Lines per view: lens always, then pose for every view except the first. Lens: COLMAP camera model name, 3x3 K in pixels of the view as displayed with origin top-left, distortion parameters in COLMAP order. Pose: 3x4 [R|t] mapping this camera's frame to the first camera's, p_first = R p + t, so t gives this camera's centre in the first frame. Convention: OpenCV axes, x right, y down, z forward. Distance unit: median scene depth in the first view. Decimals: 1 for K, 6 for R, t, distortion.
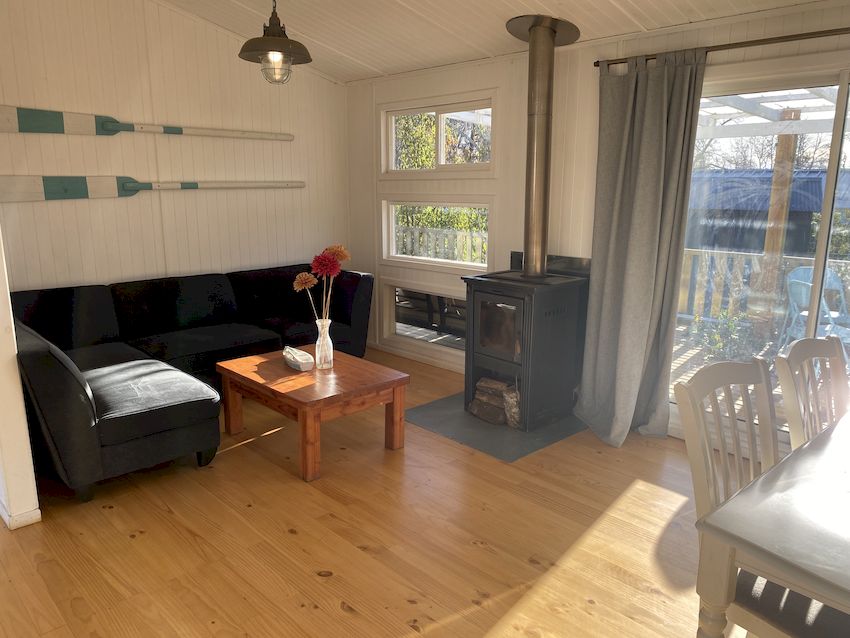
lens RADIAL K [[639.6, 0, 425.7], [0, 639.6, 325.5], [0, 0, 1]] dist [0.026287, -0.040690]
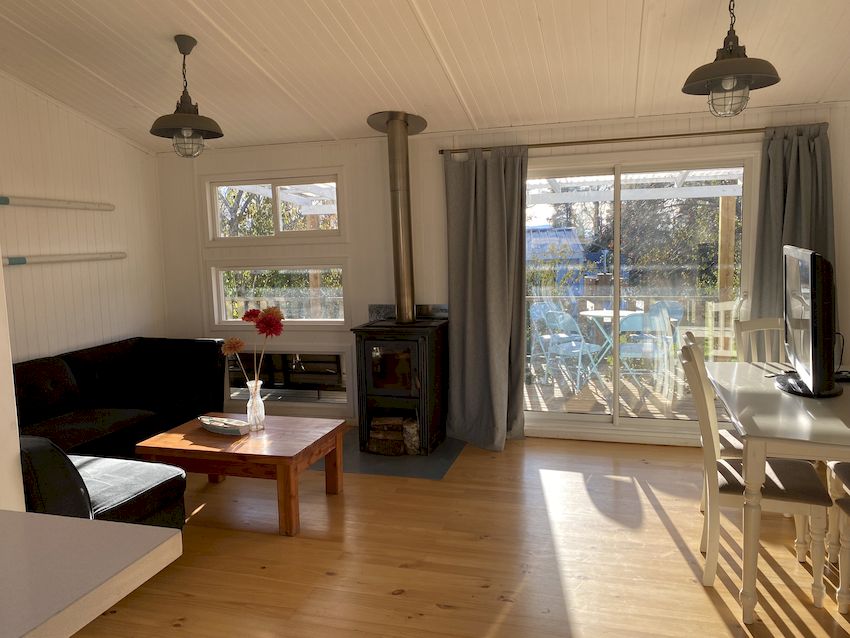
lens RADIAL K [[639.6, 0, 422.7], [0, 639.6, 313.0], [0, 0, 1]] dist [0.026287, -0.040690]
pose [[0.863129, -0.083535, 0.498027, -0.402240], [0.141001, 0.986865, -0.078838, 0.001973], [-0.484900, 0.138269, 0.863570, -0.030547]]
